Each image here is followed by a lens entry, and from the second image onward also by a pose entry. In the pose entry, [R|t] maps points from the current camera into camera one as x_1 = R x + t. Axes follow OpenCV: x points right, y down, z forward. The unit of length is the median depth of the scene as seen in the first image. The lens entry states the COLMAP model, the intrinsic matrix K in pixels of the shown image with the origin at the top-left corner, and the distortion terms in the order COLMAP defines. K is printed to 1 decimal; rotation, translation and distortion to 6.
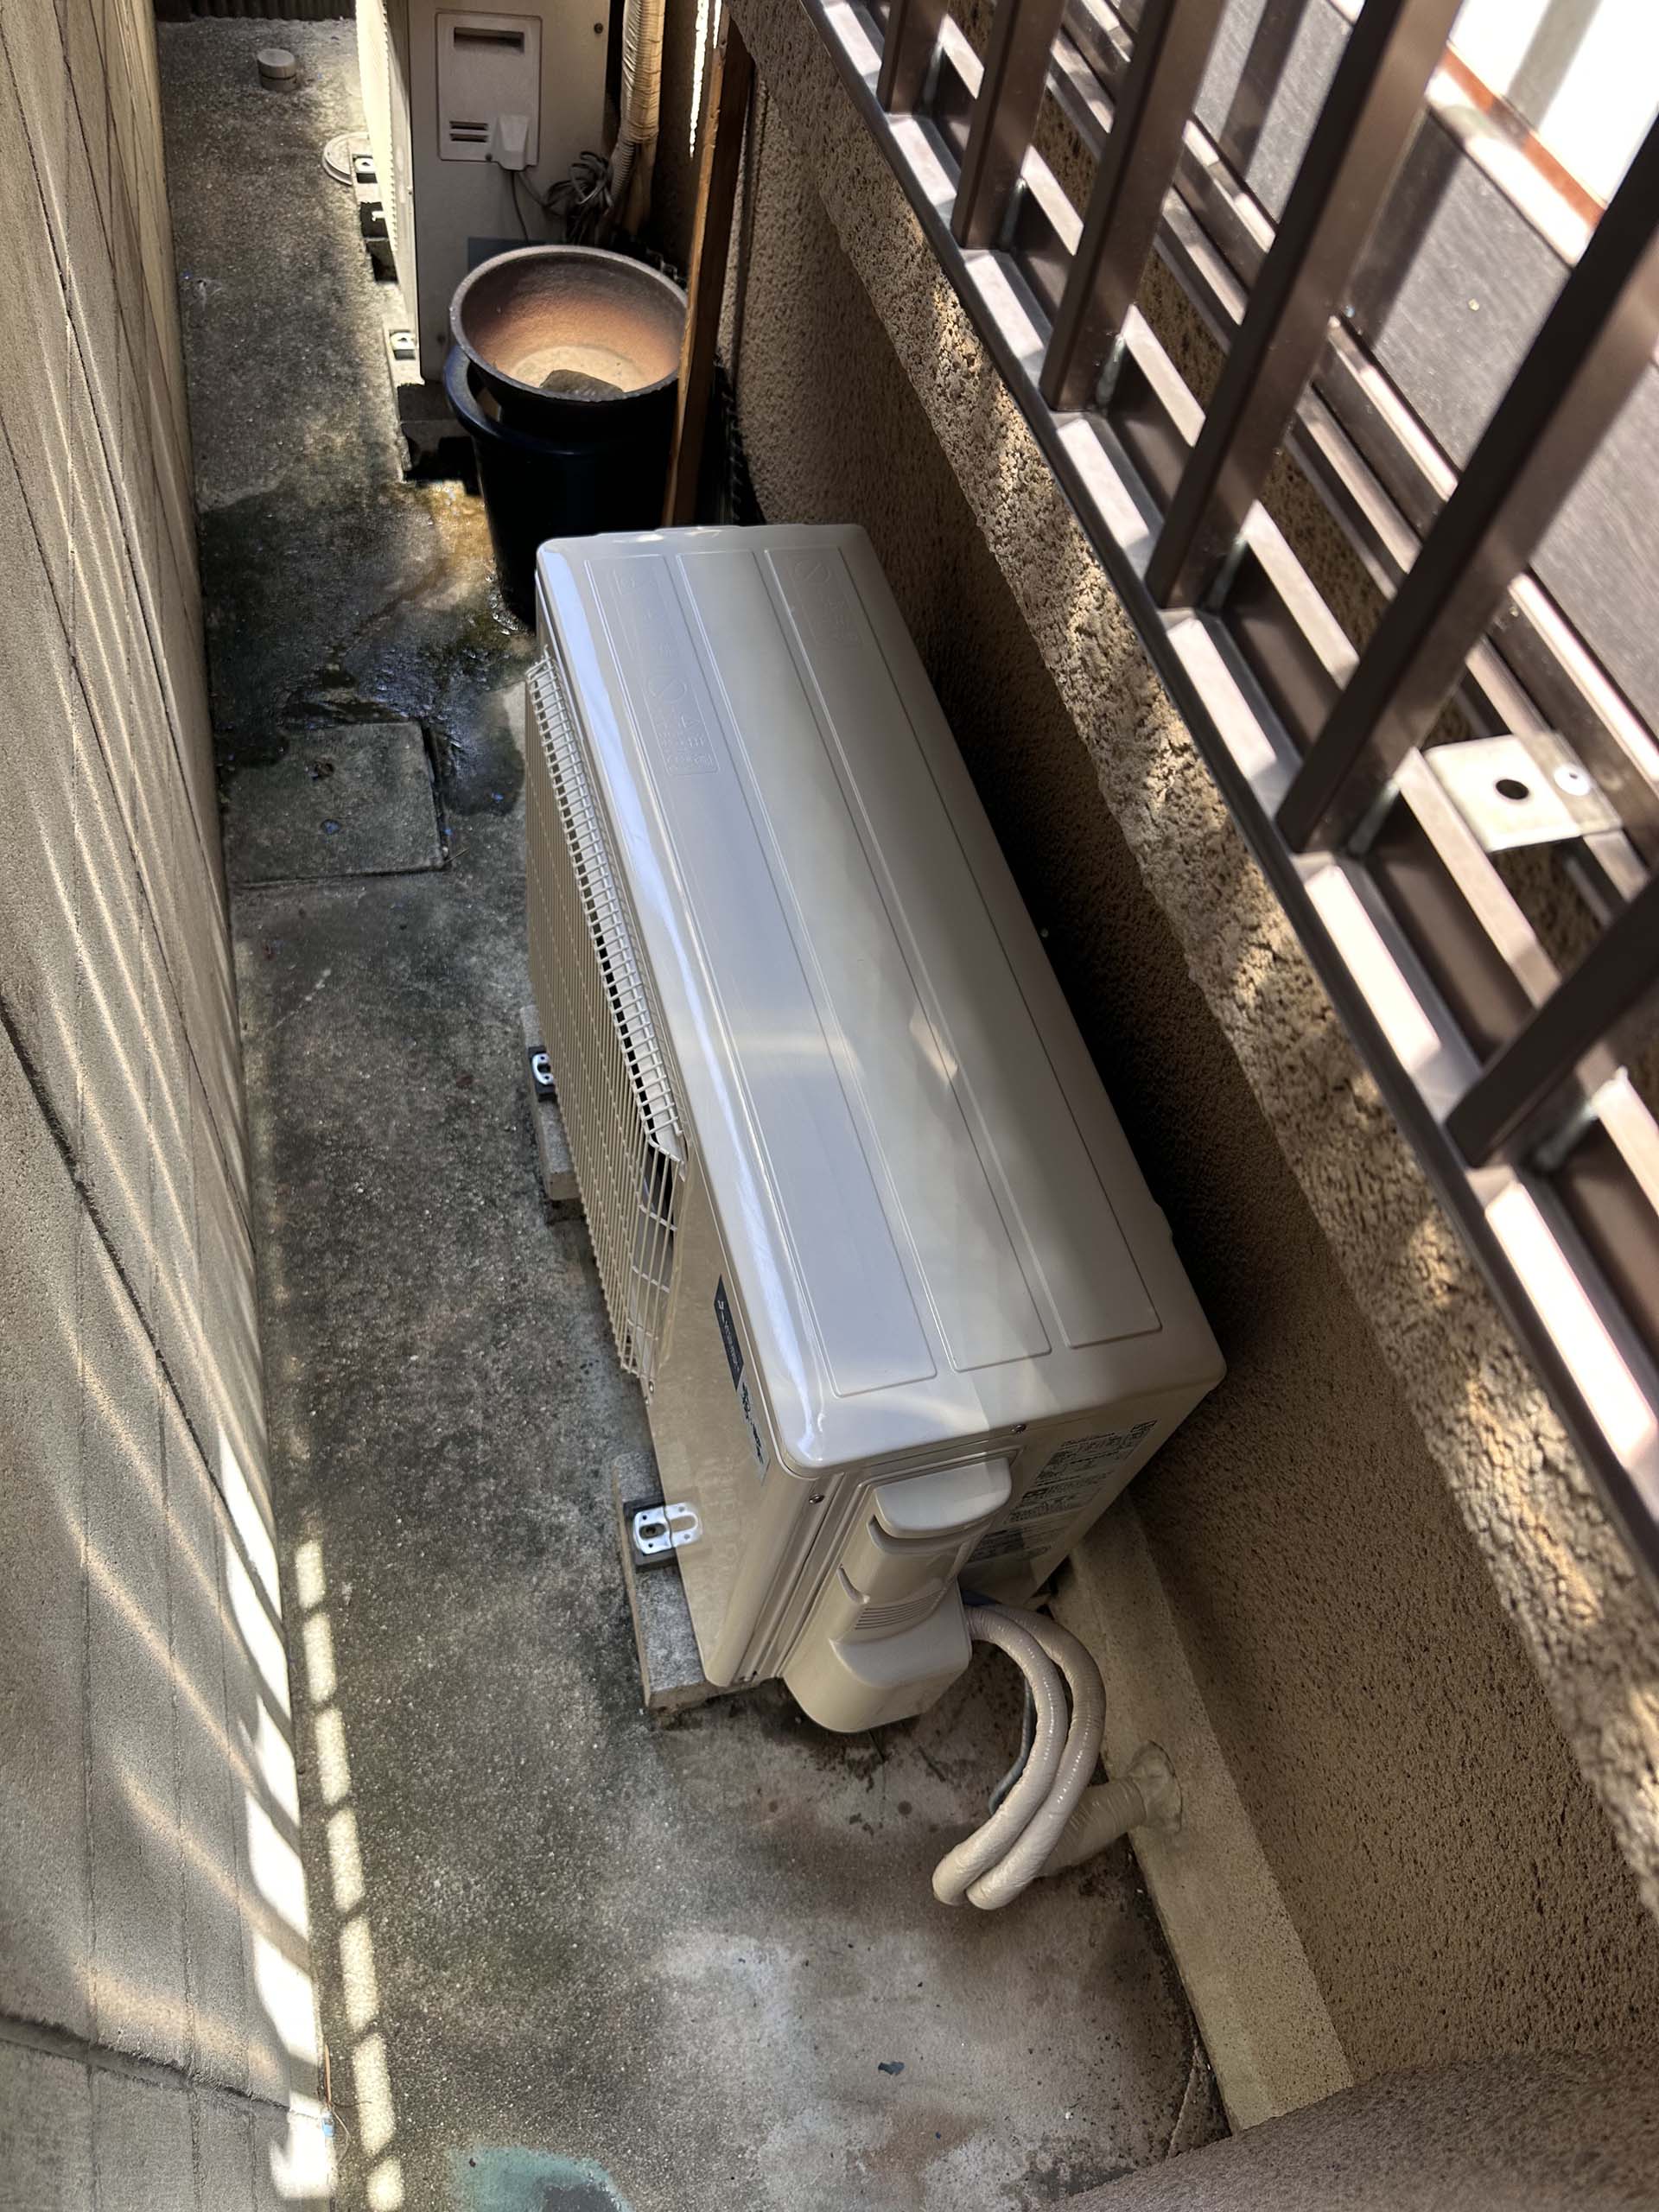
lens RADIAL K [[1649.1, 0, 816.6], [0, 1649.1, 1117.5], [0, 0, 1]] dist [0.110555, -0.213485]
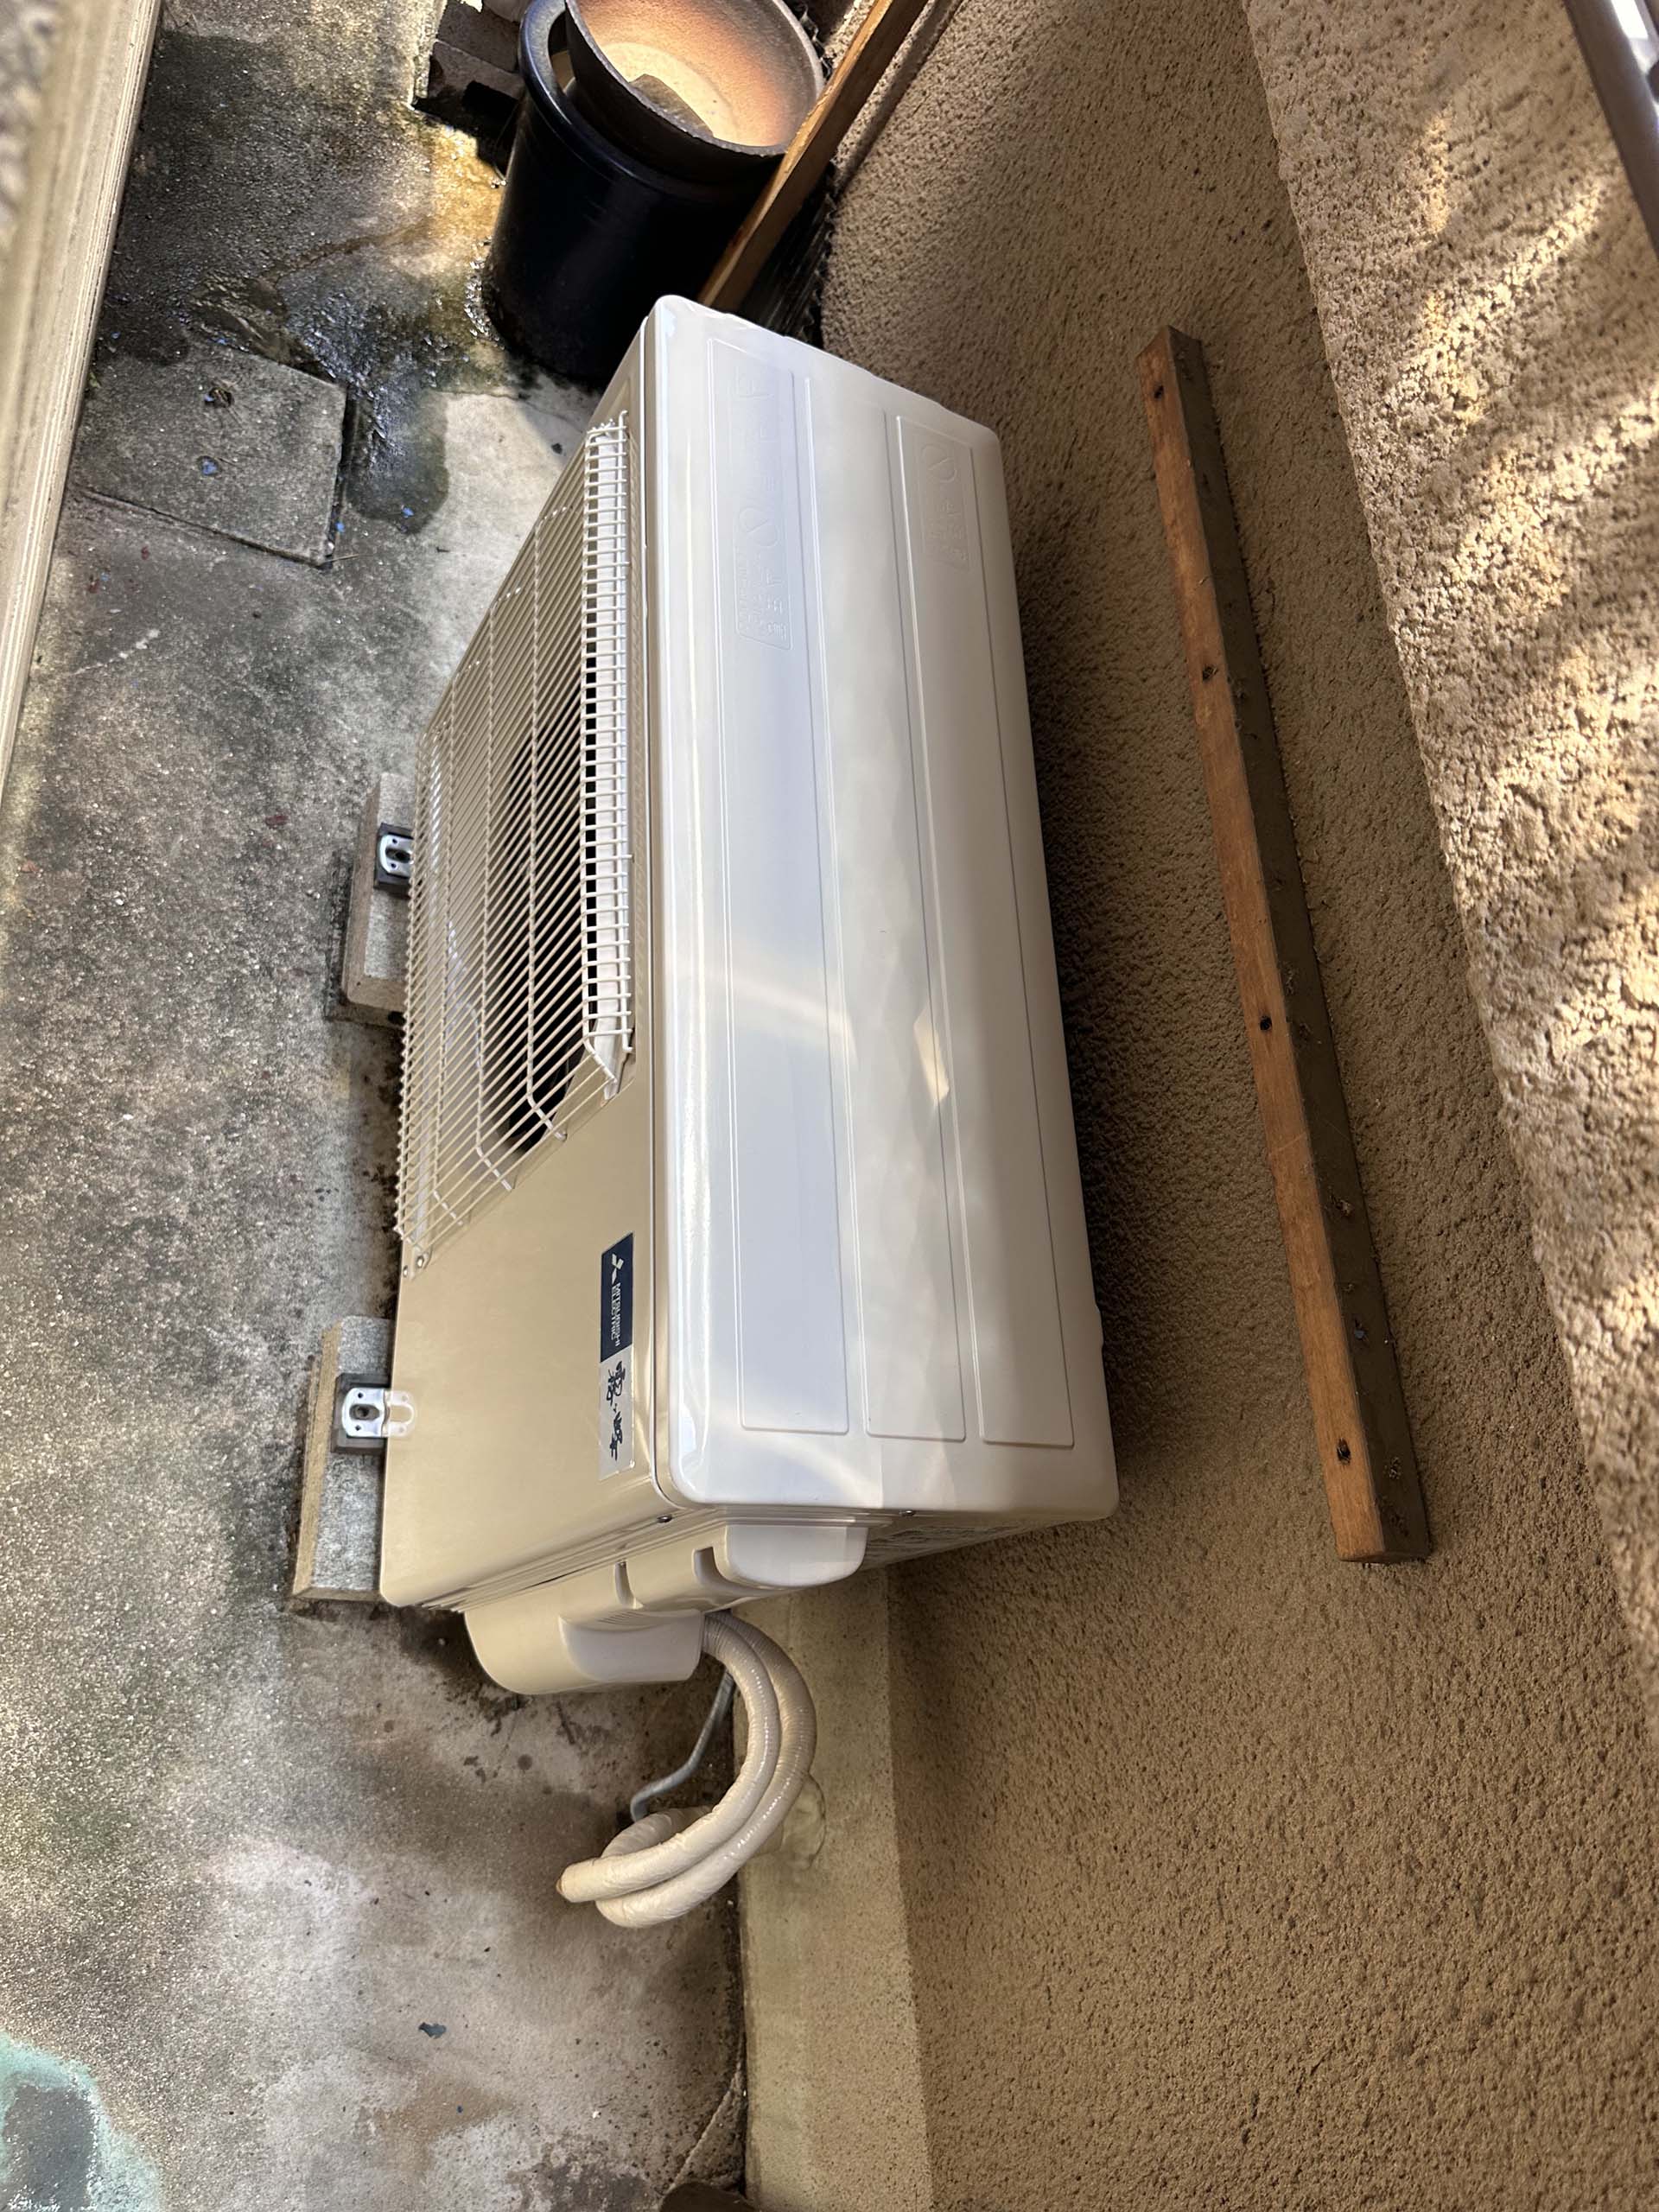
lens RADIAL K [[1649.1, 0, 816.6], [0, 1649.1, 1117.5], [0, 0, 1]] dist [0.110555, -0.213485]
pose [[0.913458, 0.334477, 0.231775, -0.139272], [-0.354617, 0.933662, 0.050216, -0.027367], [-0.199603, -0.128062, 0.971472, 0.112654]]
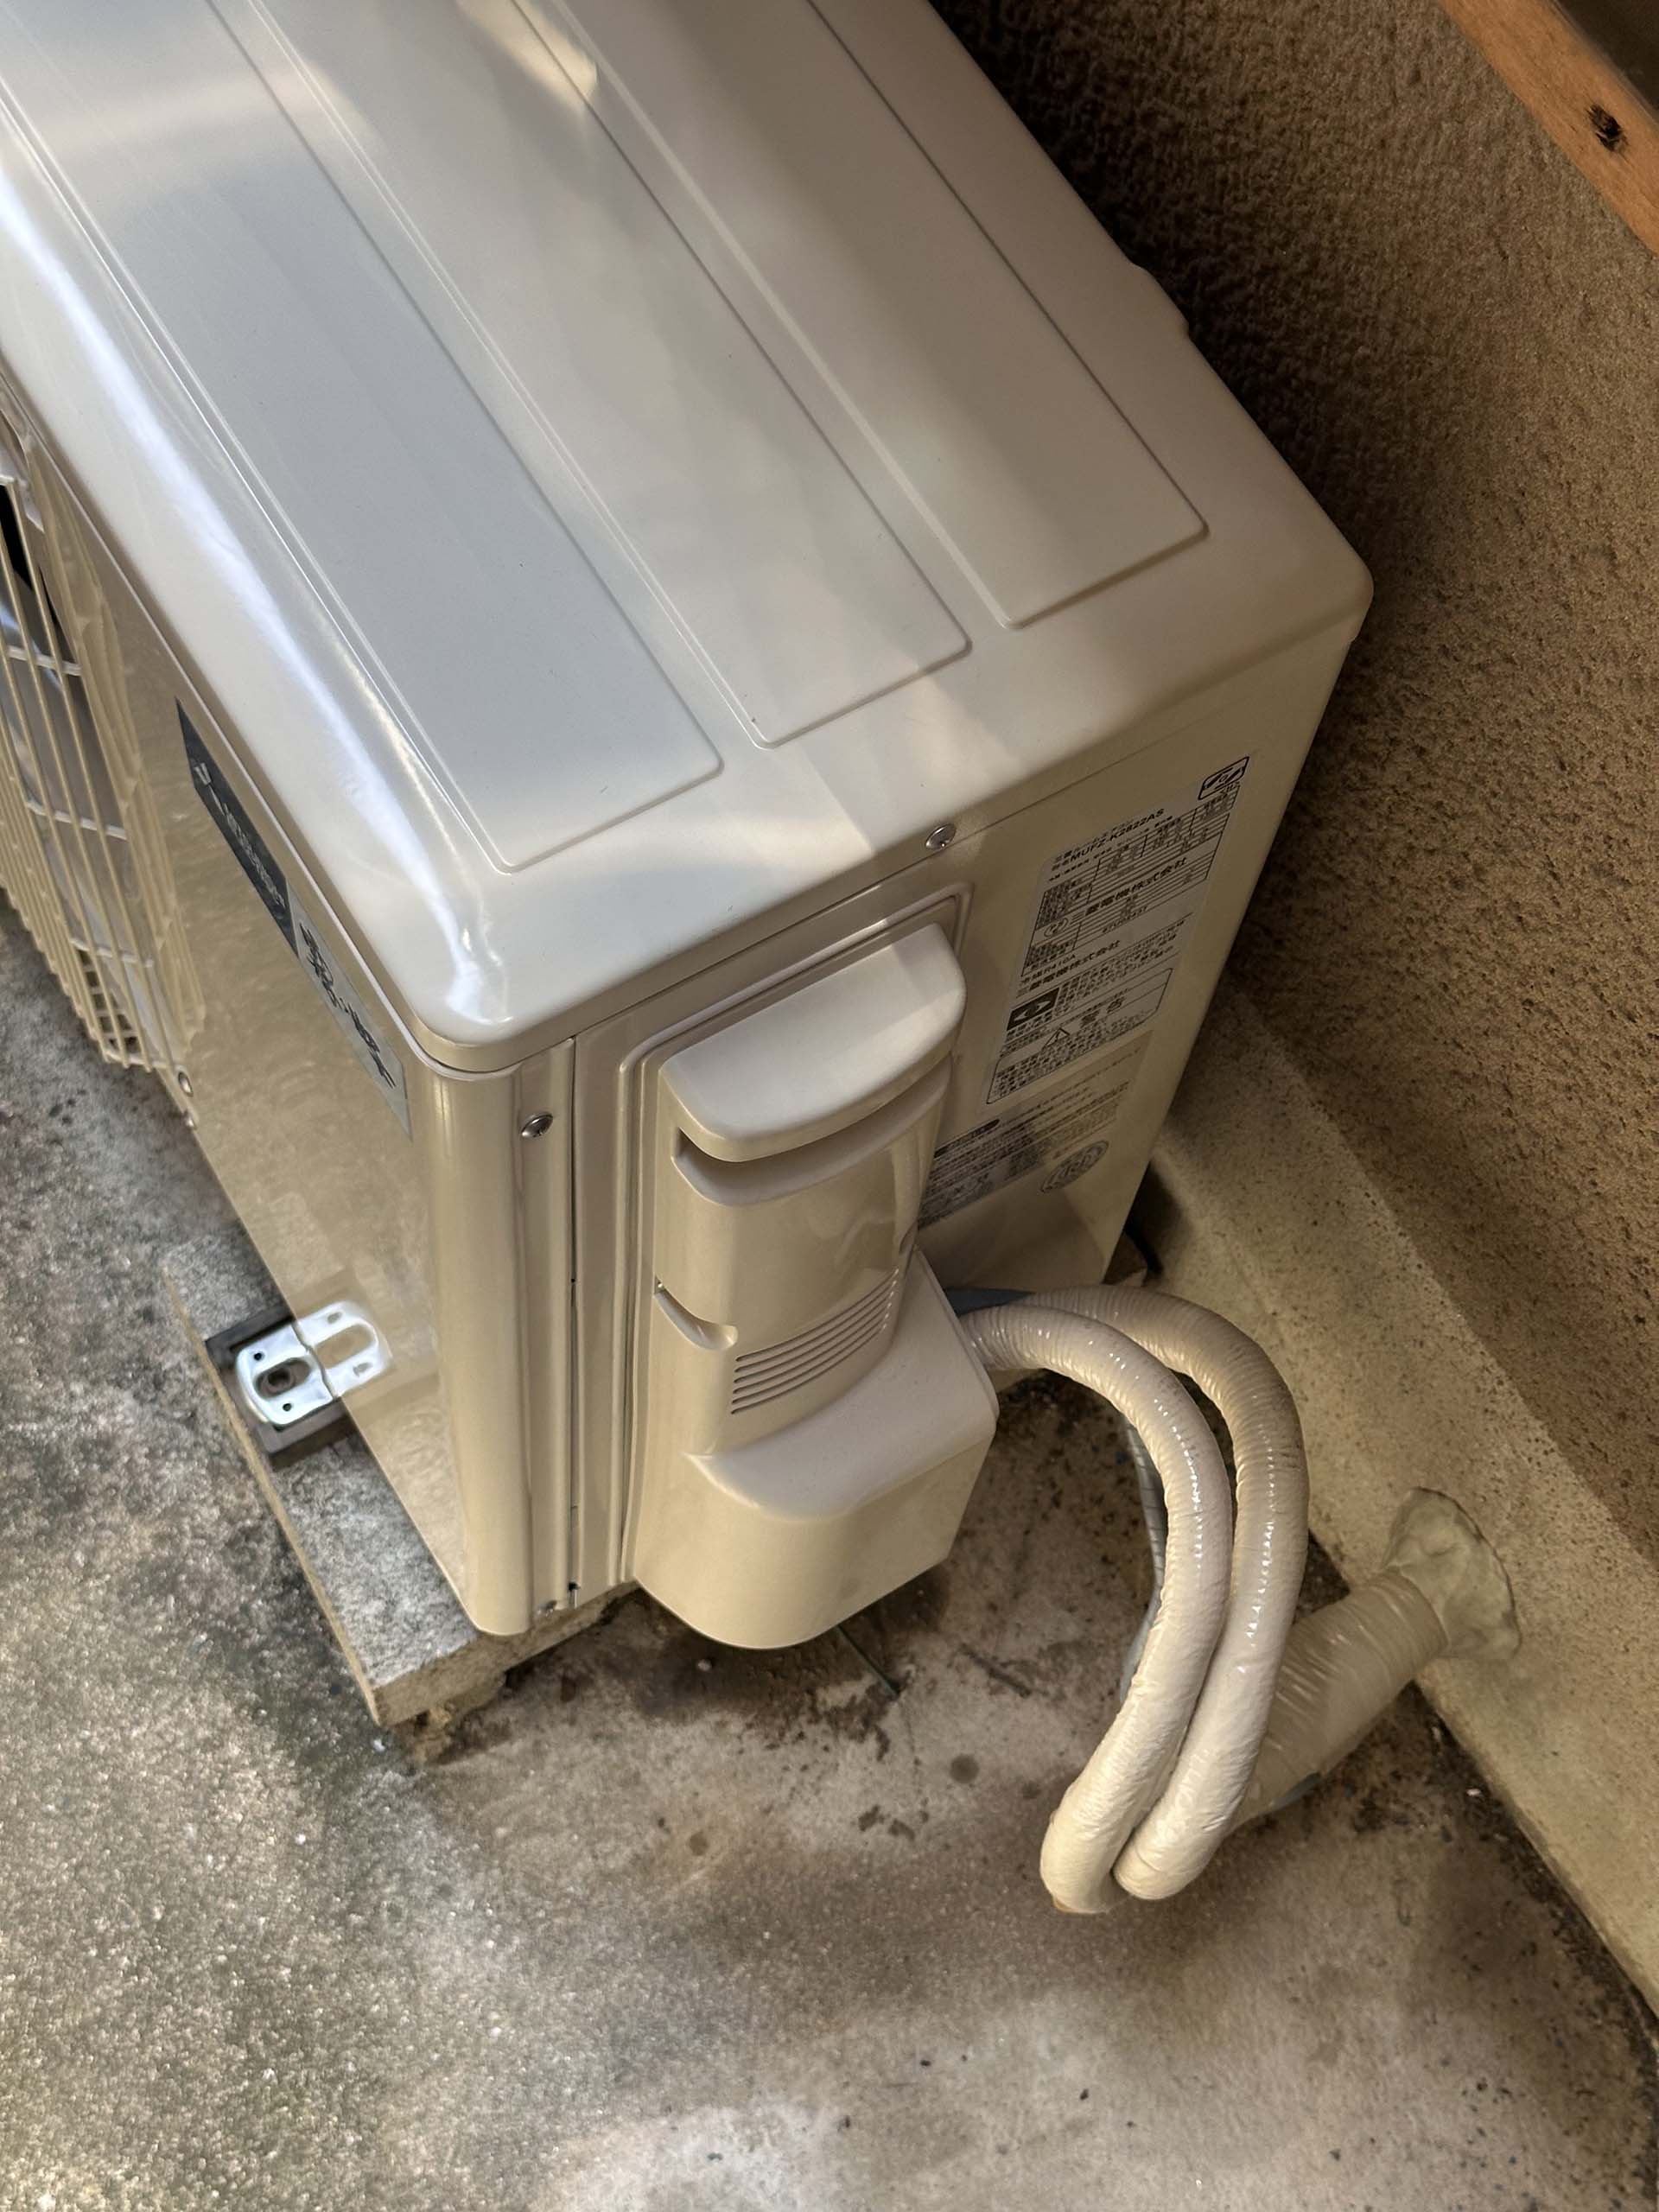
lens RADIAL K [[3212.8, 0, 816.5], [0, 3212.8, 1137.1], [0, 0, 1]] dist [0.280655, -0.764952]
pose [[0.960600, -0.274675, 0.042437, 0.023264], [0.264597, 0.950513, 0.162827, 0.080174], [-0.085061, -0.145183, 0.985742, 0.113379]]
